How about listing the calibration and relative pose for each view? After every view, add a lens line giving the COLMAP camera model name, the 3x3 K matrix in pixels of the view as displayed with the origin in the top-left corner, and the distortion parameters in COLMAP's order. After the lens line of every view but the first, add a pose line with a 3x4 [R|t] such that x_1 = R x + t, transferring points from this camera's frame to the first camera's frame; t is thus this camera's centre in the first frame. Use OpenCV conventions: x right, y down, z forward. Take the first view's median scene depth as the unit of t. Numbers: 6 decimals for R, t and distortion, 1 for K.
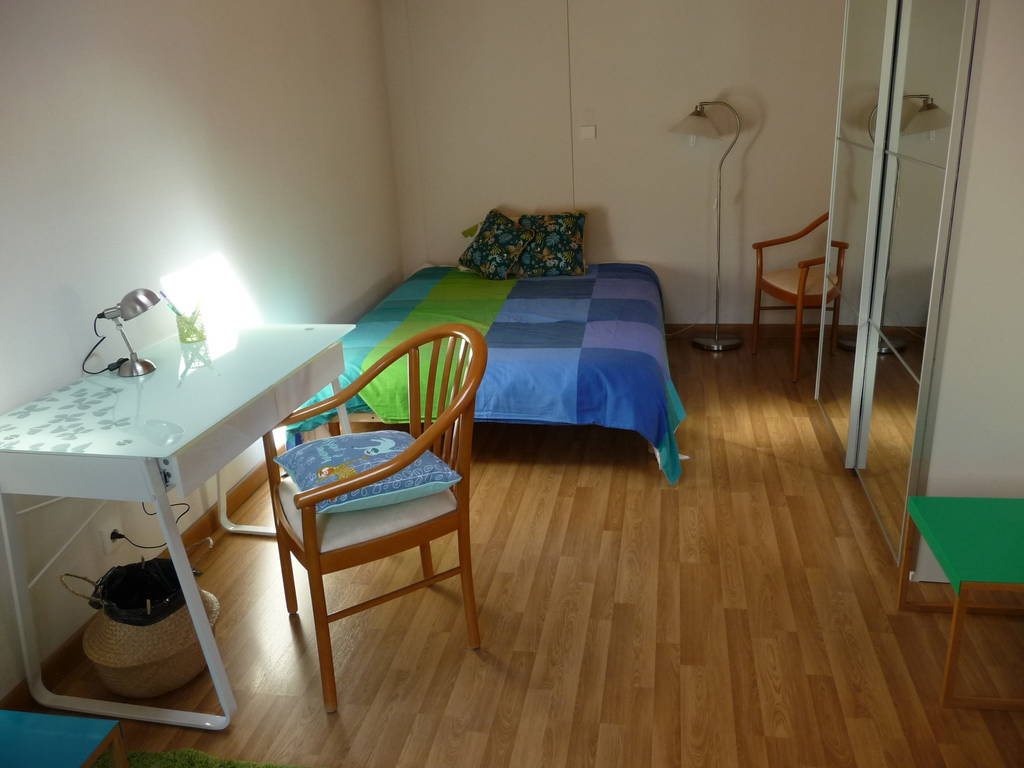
lens RADIAL K [[861.0, 0, 511.0], [0, 861.0, 383.4], [0, 0, 1]] dist [-0.017482, 0.010852]
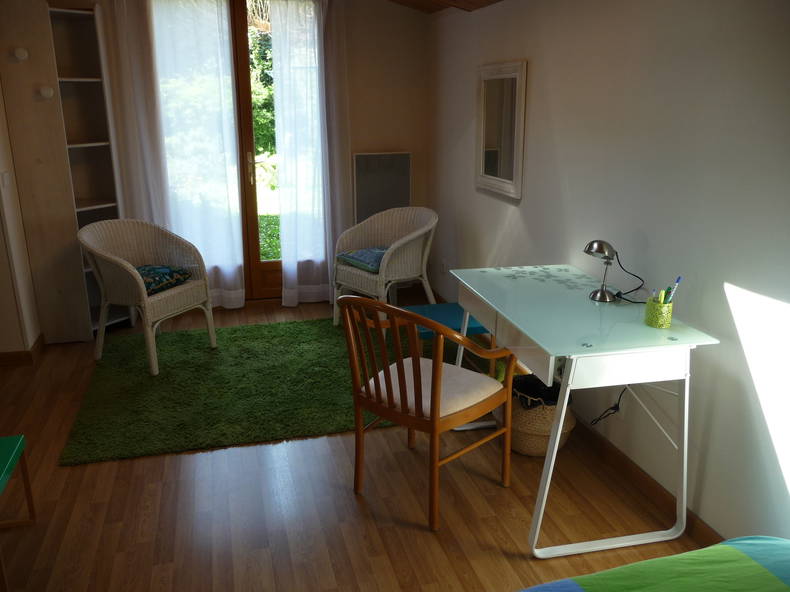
lens RADIAL K [[664.3, 0, 394.0], [0, 664.3, 295.9], [0, 0, 1]] dist [-0.017482, 0.010852]
pose [[-0.904164, 0.161396, -0.395523, 0.329765], [-0.102975, 0.816233, 0.568471, -0.680343], [0.414588, 0.554720, -0.721389, 1.884353]]
